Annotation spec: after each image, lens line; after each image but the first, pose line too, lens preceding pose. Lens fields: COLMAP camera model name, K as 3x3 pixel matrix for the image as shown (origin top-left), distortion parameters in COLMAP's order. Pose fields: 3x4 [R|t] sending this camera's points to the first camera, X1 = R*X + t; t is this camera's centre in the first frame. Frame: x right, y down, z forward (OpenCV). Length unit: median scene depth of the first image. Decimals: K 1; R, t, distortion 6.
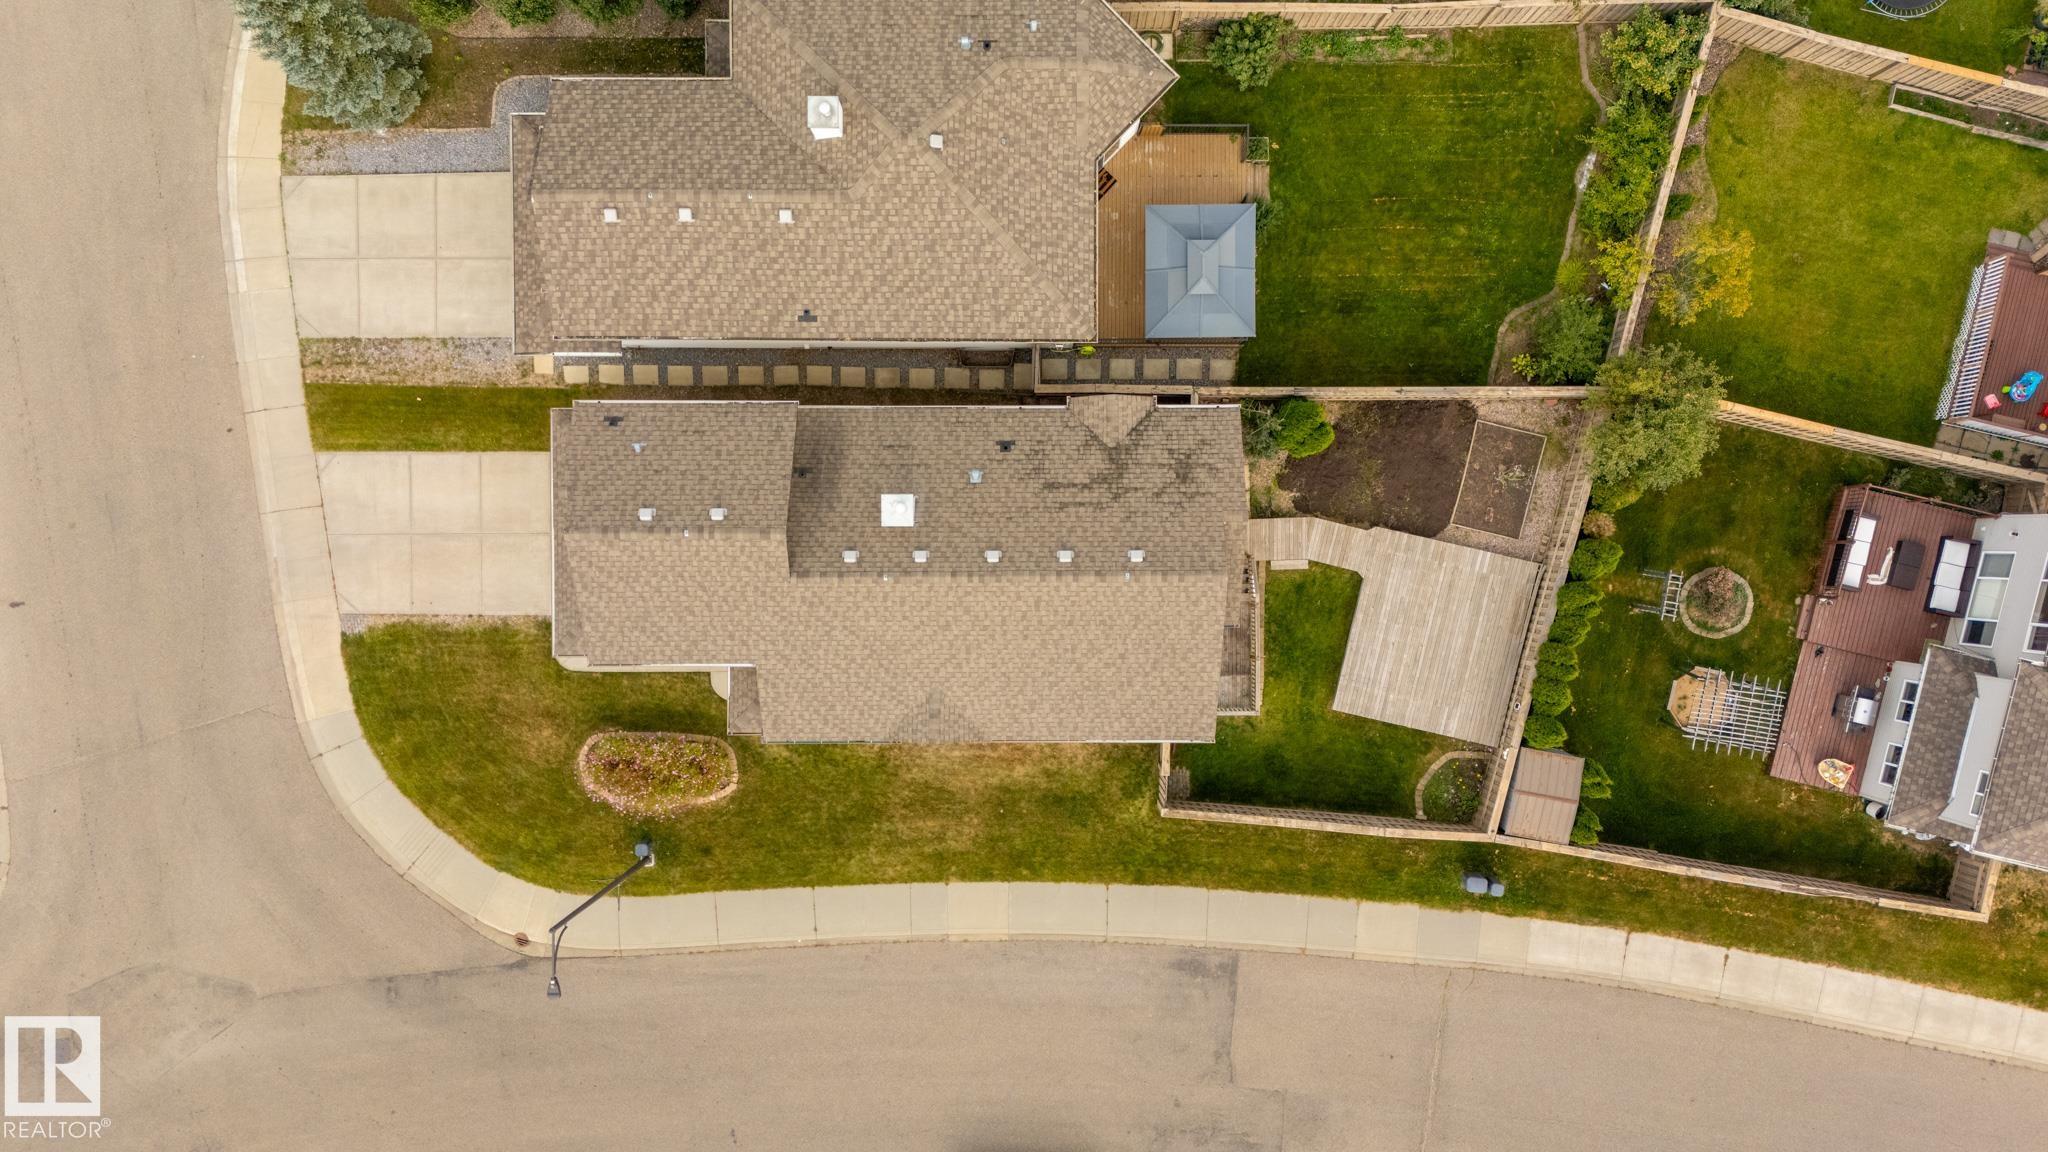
lens RADIAL K [[1509.7, 0, 1024.0], [0, 1509.7, 581.8], [0, 0, 1]] dist [0.078495, -0.074486]
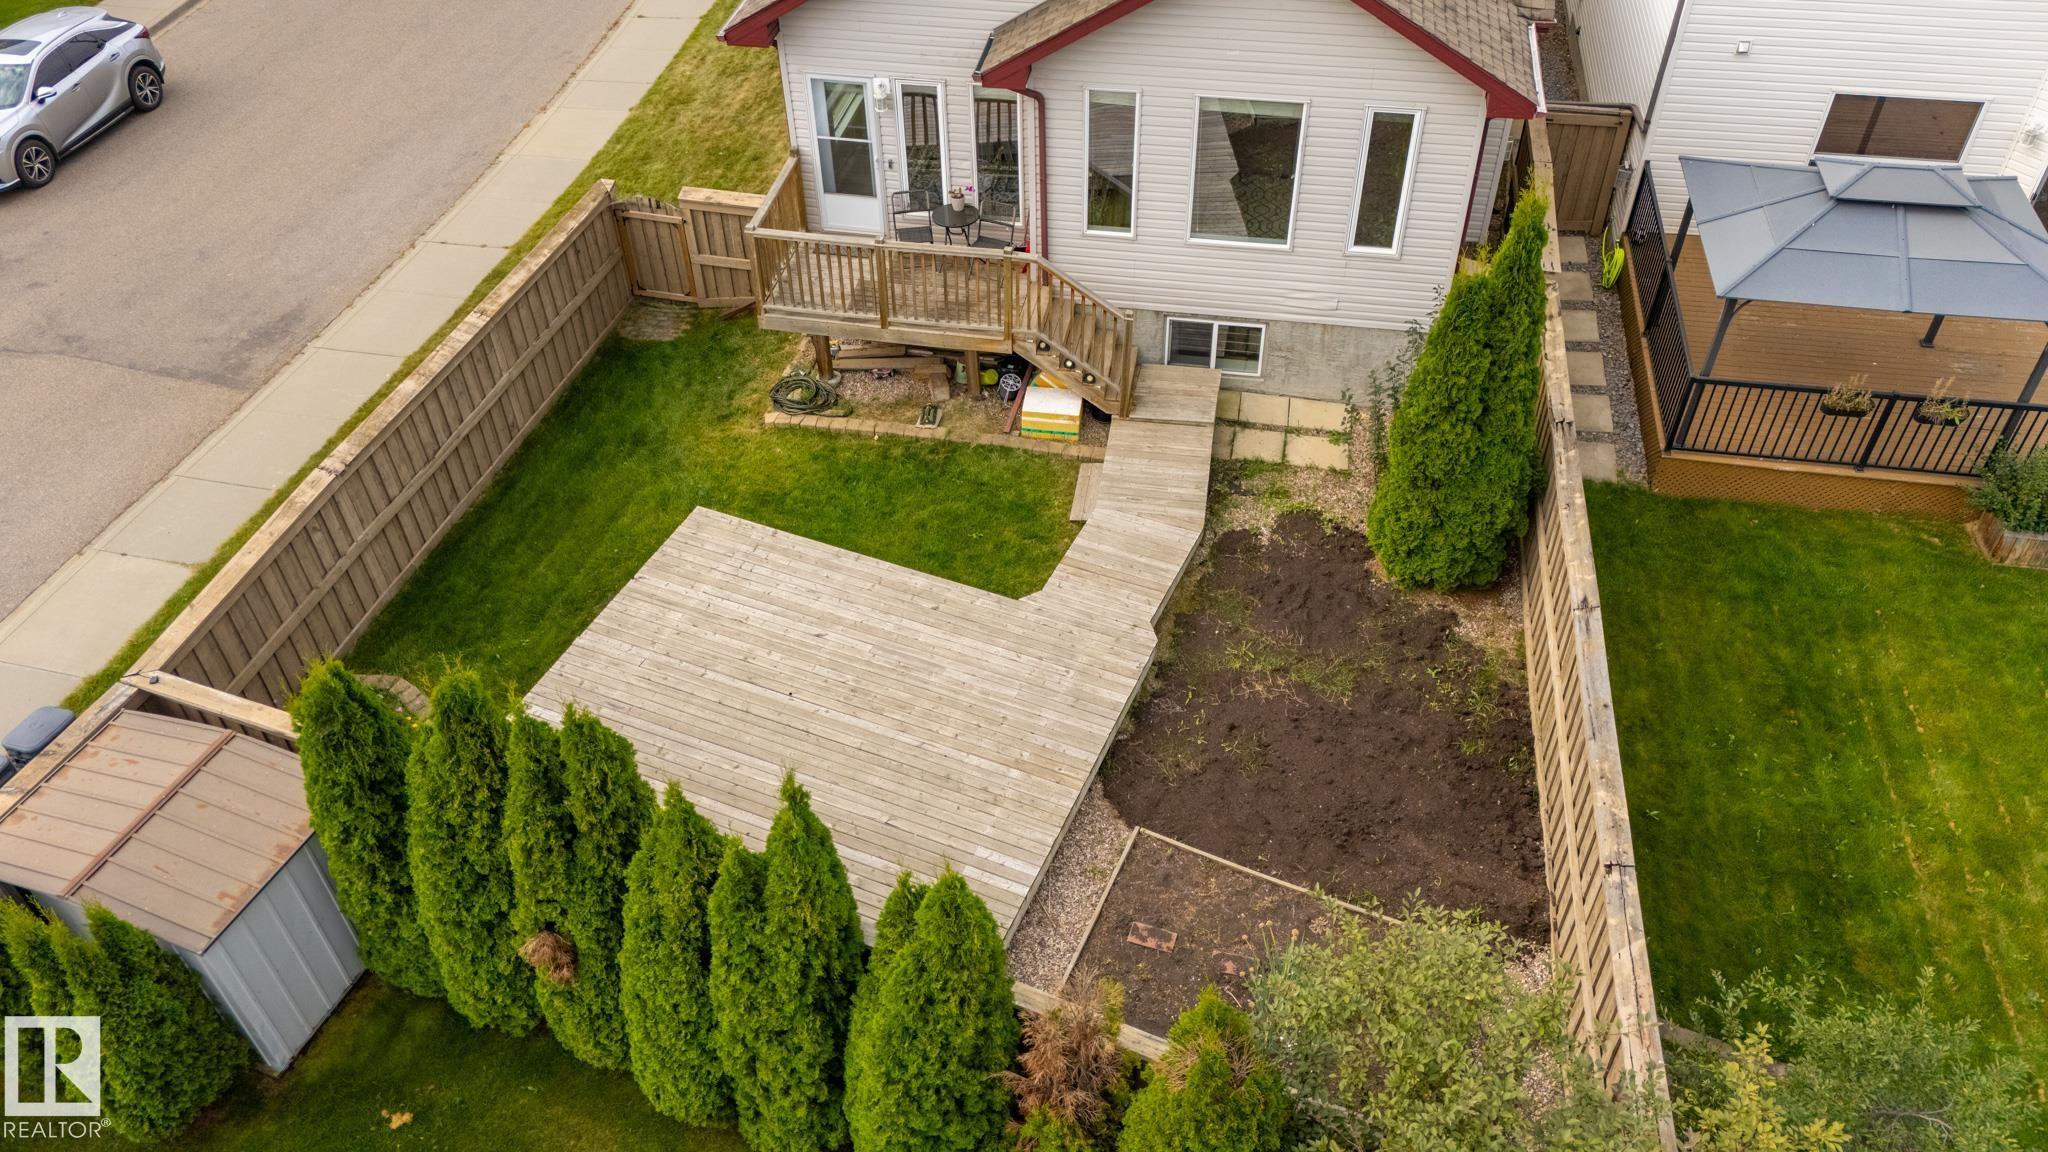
lens RADIAL K [[1509.7, 0, 1024.0], [0, 1509.7, 581.8], [0, 0, 1]] dist [0.078495, -0.074486]
pose [[-0.184017, 0.678296, -0.711373, 0.460718], [-0.982922, -0.126111, 0.134014, -0.049493], [0.001189, 0.723885, 0.689919, 0.727562]]
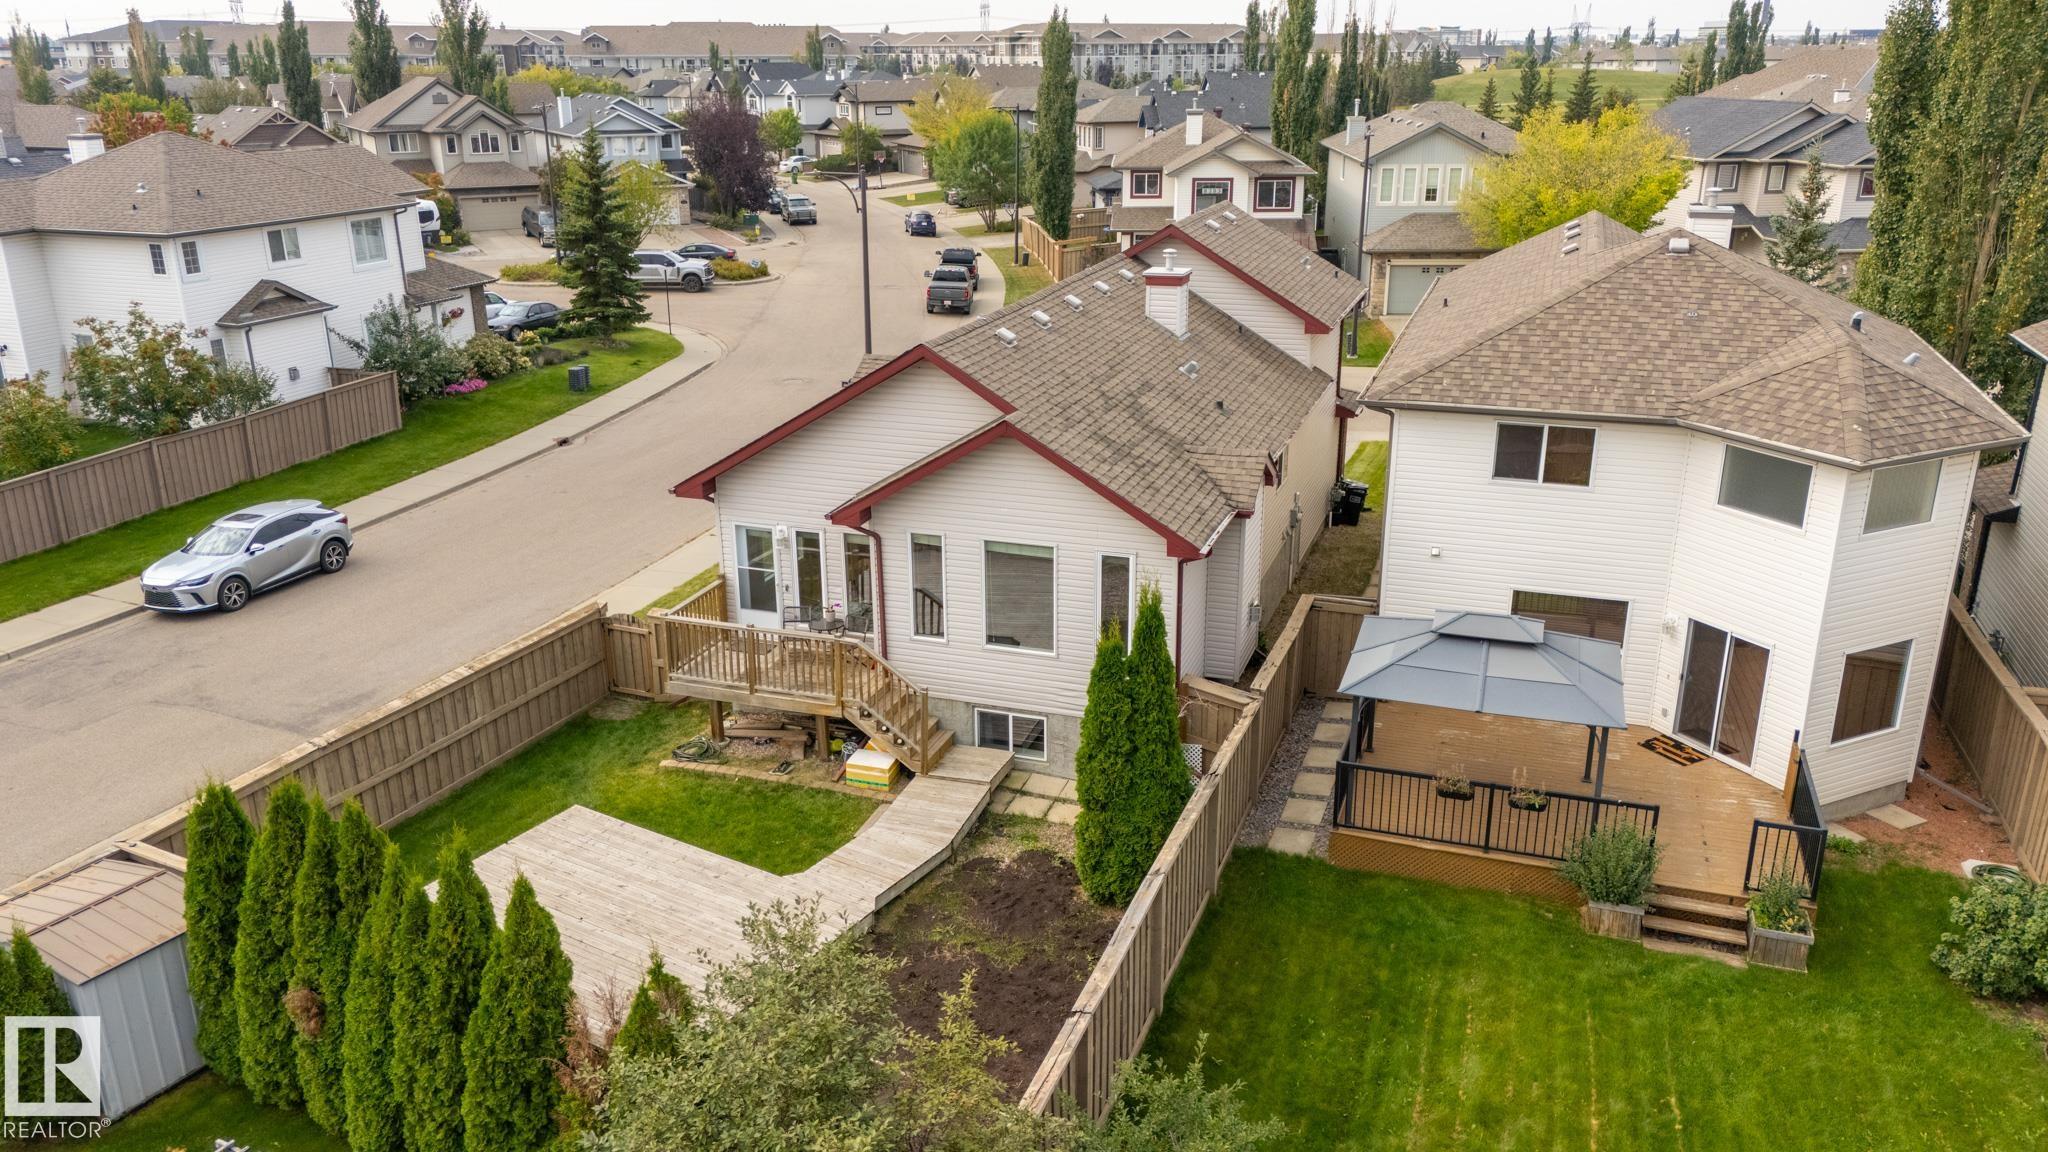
lens RADIAL K [[1531.1, 0, 1031.8], [0, 1531.1, 575.4], [0, 0, 1]] dist [0.077463, -0.074961]
pose [[-0.329682, 0.321565, -0.887640, 0.566013], [-0.944076, -0.117763, 0.307981, -0.200575], [-0.005495, 0.939536, 0.342406, 0.731499]]
